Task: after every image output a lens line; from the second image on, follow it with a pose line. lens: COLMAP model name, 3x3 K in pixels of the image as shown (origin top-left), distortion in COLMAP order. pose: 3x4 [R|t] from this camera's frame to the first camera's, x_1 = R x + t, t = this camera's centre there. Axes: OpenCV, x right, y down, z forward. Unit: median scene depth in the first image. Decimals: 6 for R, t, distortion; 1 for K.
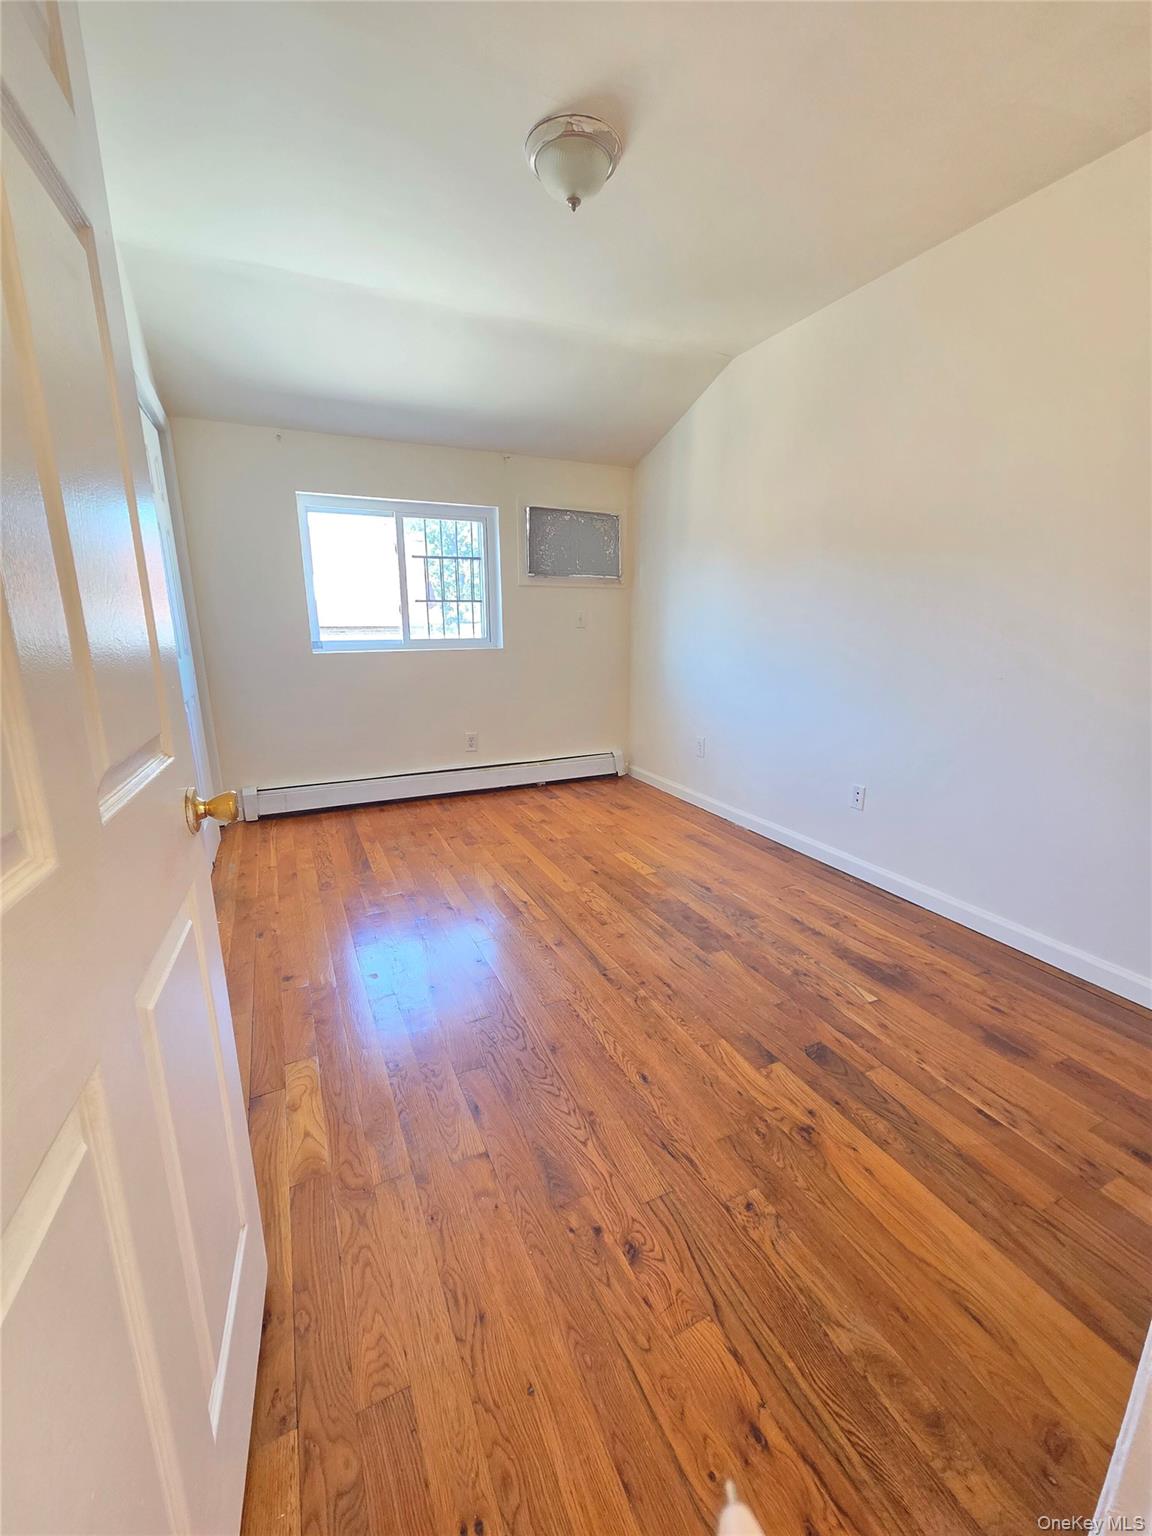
lens RADIAL K [[625.7, 0, 576.0], [0, 625.7, 768.0], [0, 0, 1]] dist [0.009426, -0.002780]
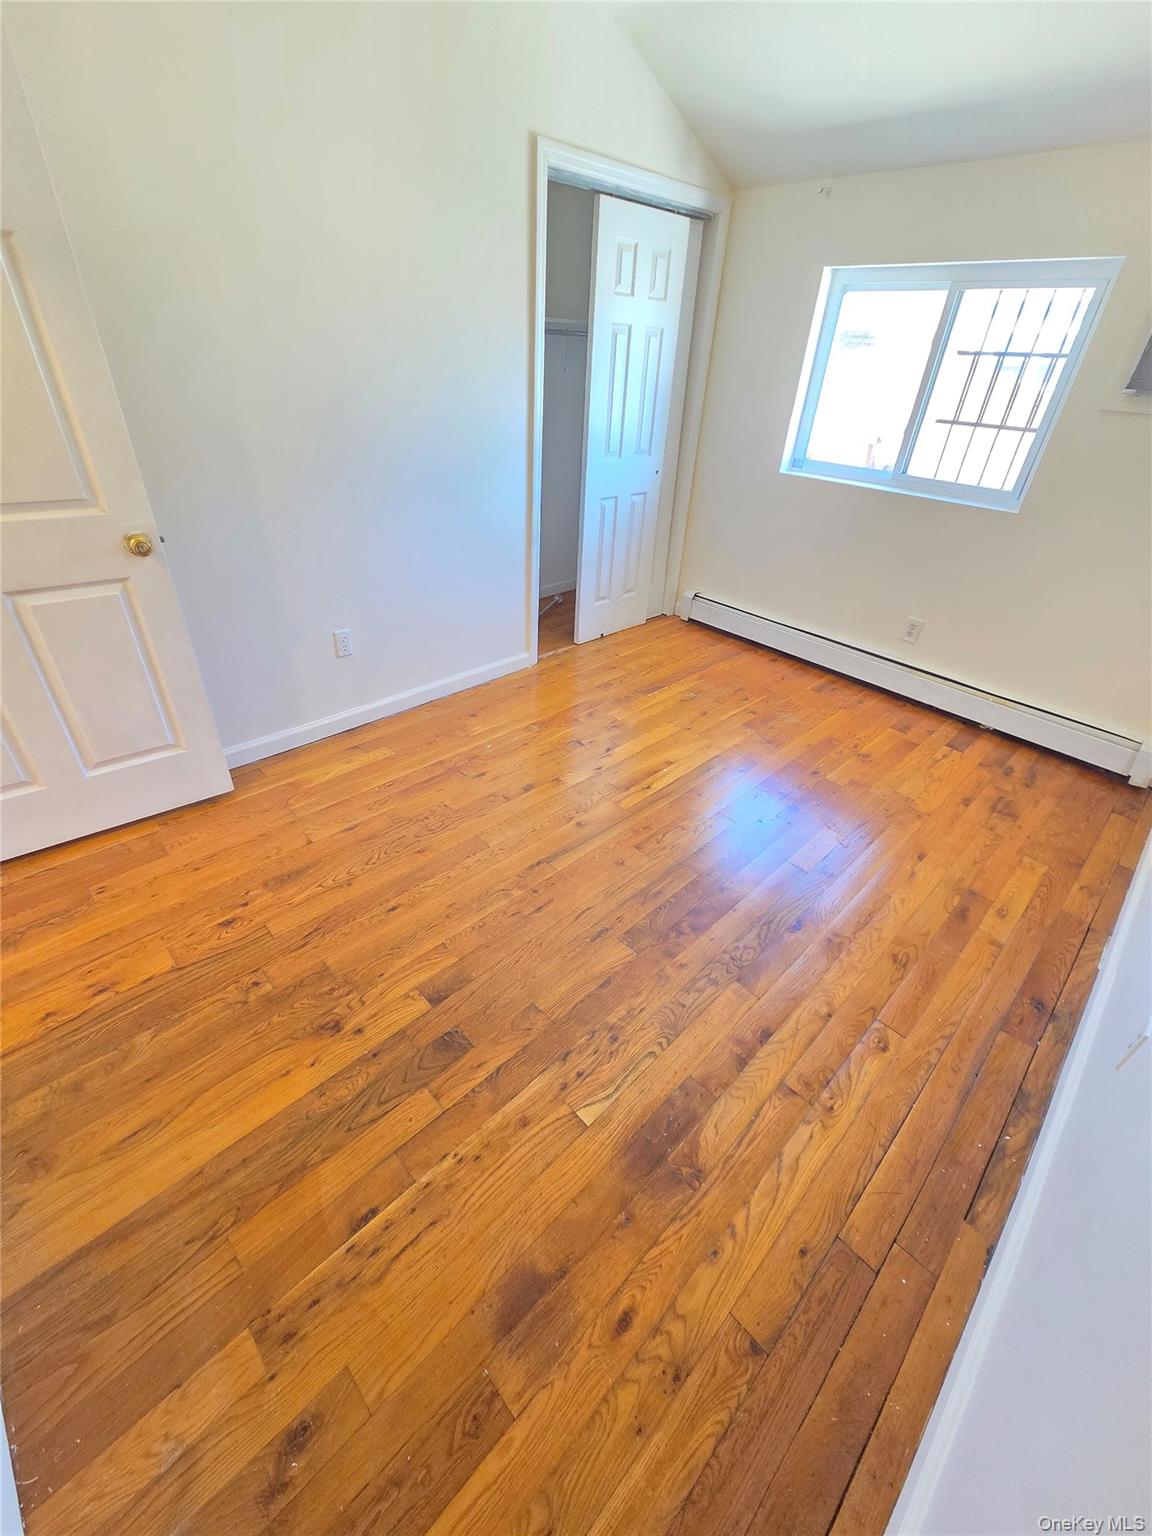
lens RADIAL K [[625.7, 0, 576.0], [0, 625.7, 768.0], [0, 0, 1]] dist [0.009426, -0.002780]
pose [[0.320984, 0.539118, -0.778666, 0.978509], [-0.278431, 0.839556, 0.466500, -0.360001], [0.905232, 0.067065, 0.419591, 0.800489]]
